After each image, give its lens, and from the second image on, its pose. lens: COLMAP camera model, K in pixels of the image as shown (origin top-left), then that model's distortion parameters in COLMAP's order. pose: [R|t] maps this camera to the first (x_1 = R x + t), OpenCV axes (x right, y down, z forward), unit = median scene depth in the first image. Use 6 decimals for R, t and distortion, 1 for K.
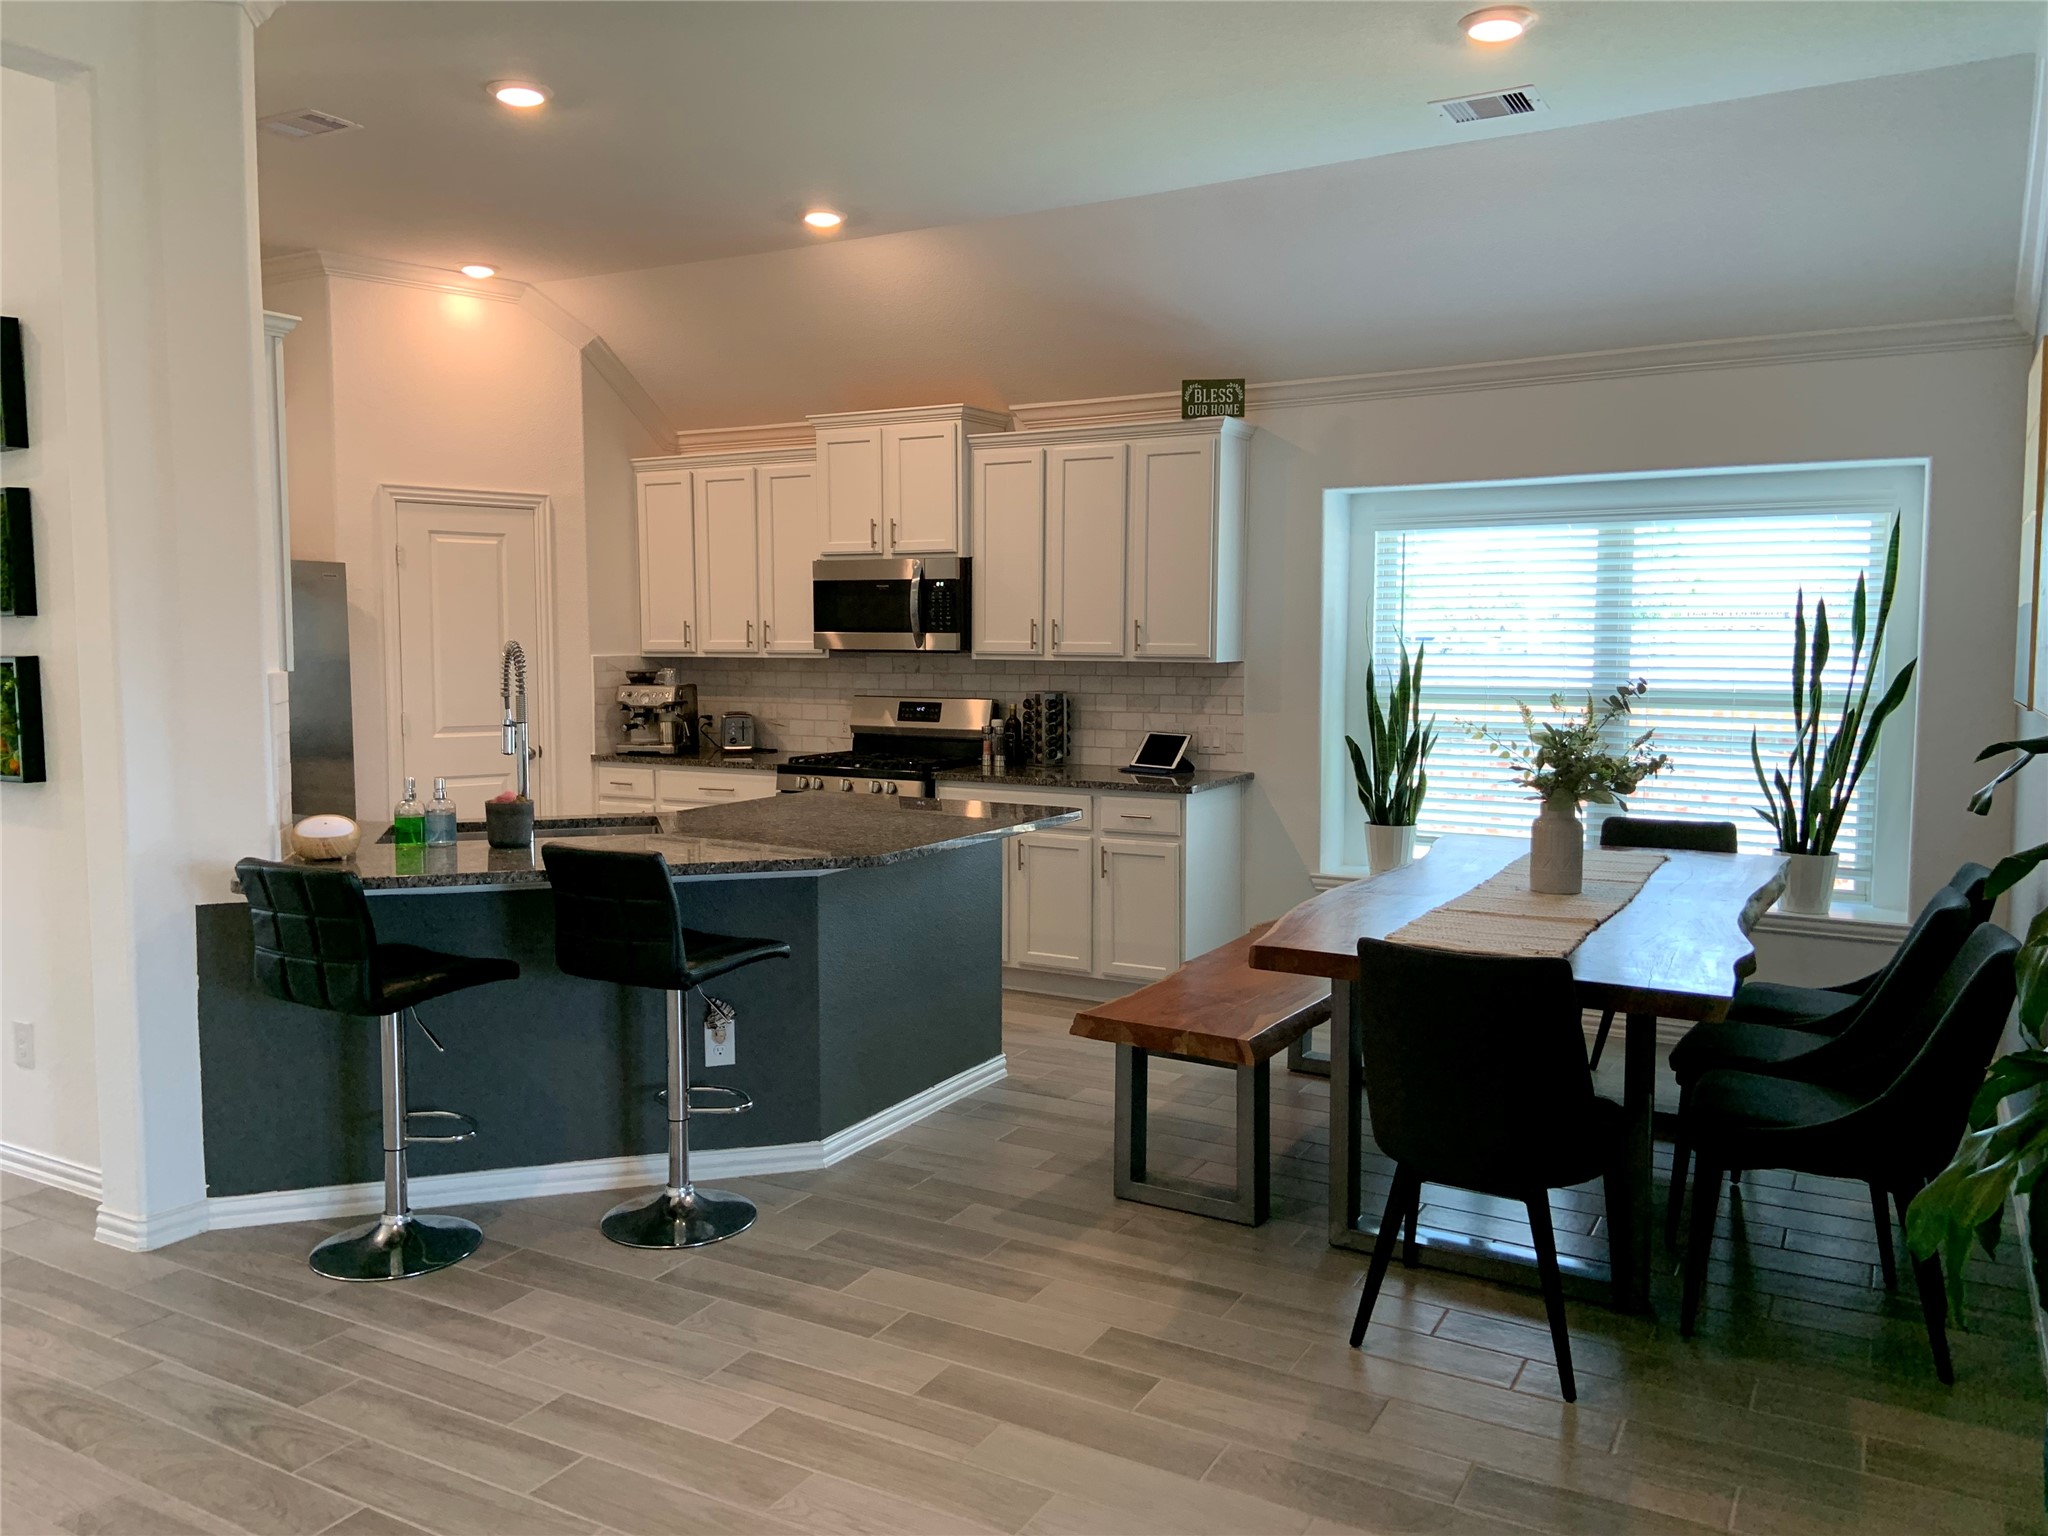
lens RADIAL K [[1538.2, 0, 993.2], [0, 1538.2, 740.3], [0, 0, 1]] dist [0.122403, -0.150828]
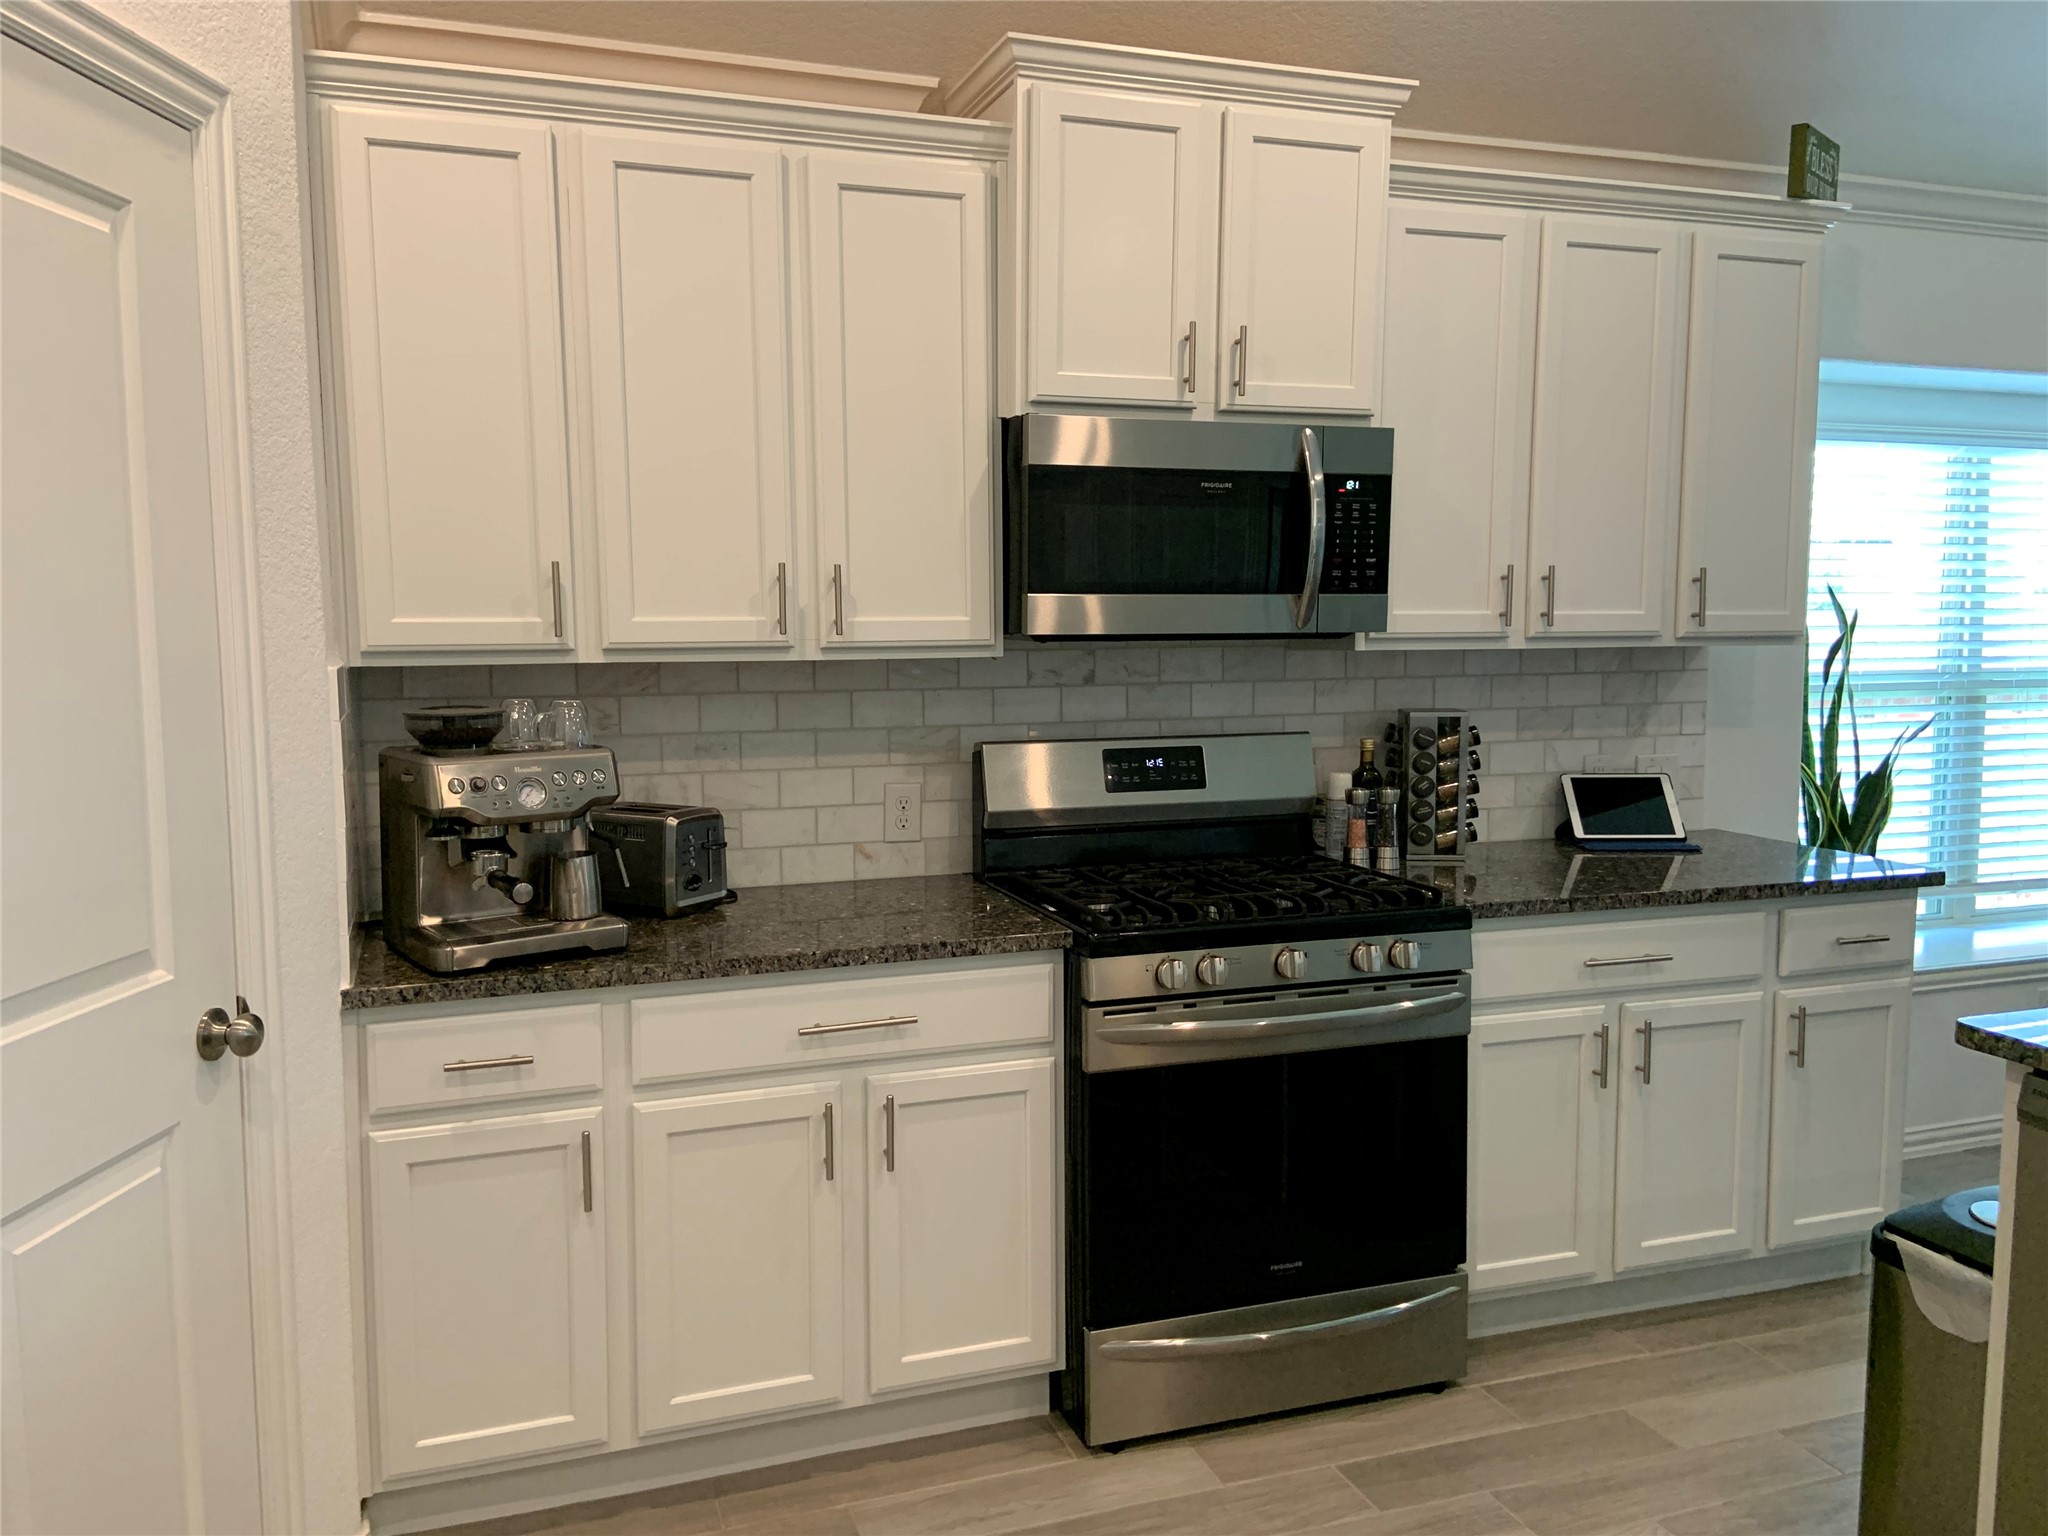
lens RADIAL K [[1553.5, 0, 984.6], [0, 1553.5, 764.7], [0, 0, 1]] dist [0.126009, -0.152969]
pose [[0.655272, -0.076995, 0.751459, -0.453263], [0.056383, 0.997002, 0.052987, -0.049846], [-0.753286, 0.007648, 0.657649, 0.773344]]
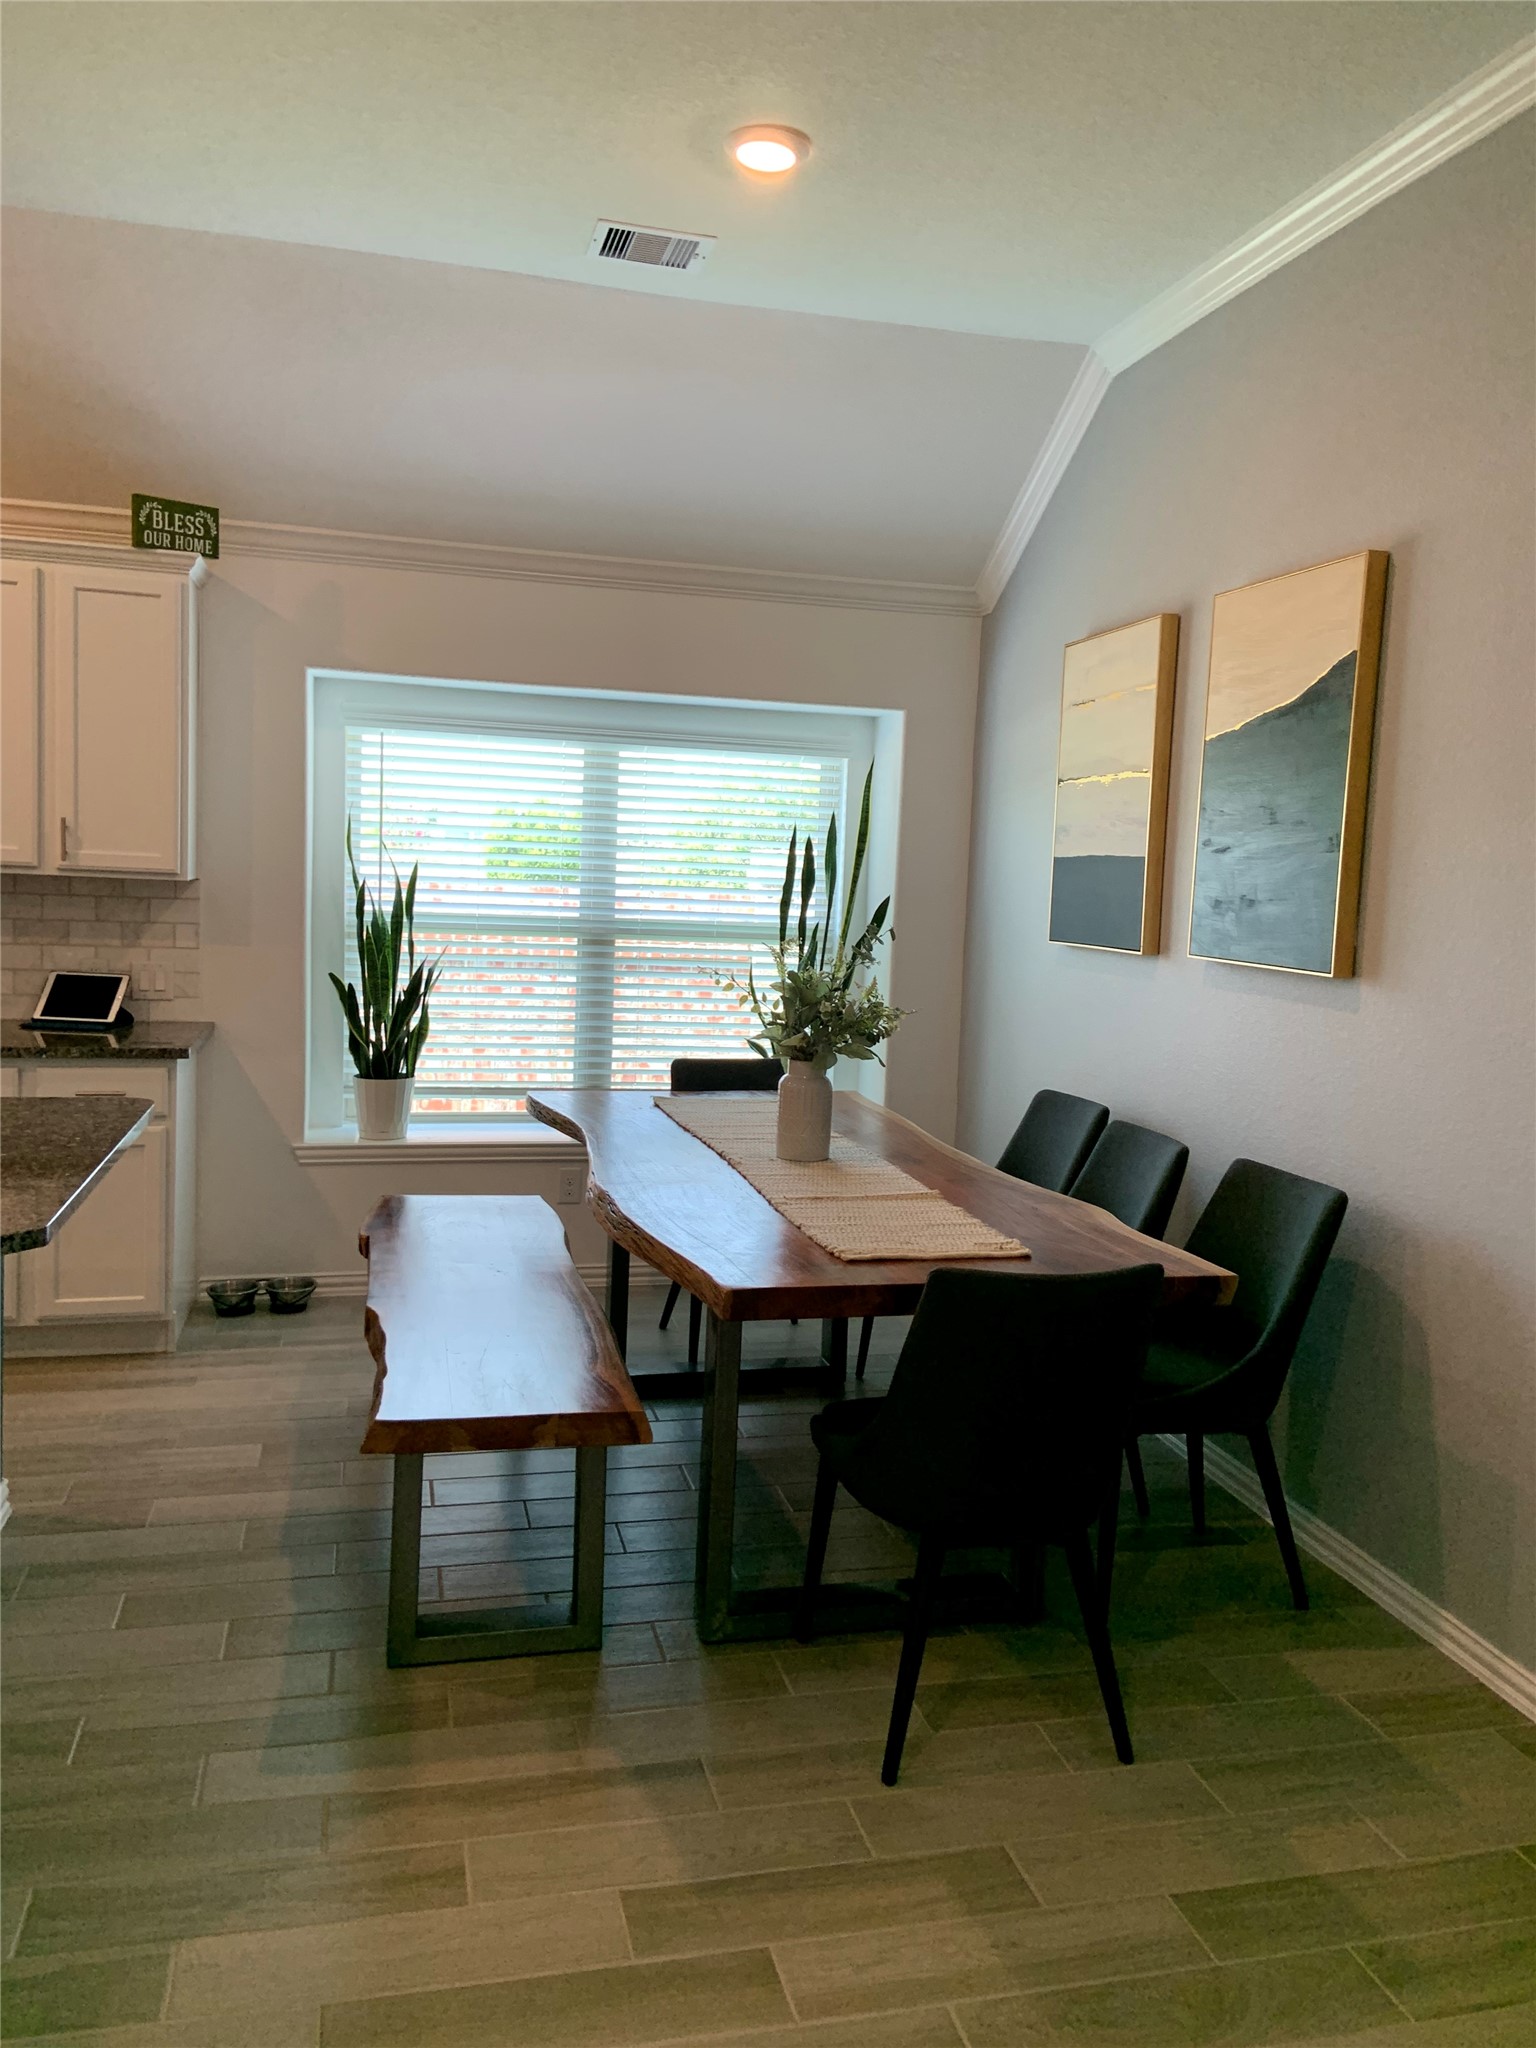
lens RADIAL K [[1538.2, 0, 767.4], [0, 1538.2, 988.0], [0, 0, 1]] dist [0.122403, -0.150828]
pose [[0.716966, -0.027979, 0.696547, -0.170138], [0.006566, 0.999421, 0.033386, -0.019712], [-0.697078, -0.019363, 0.716734, 0.231739]]
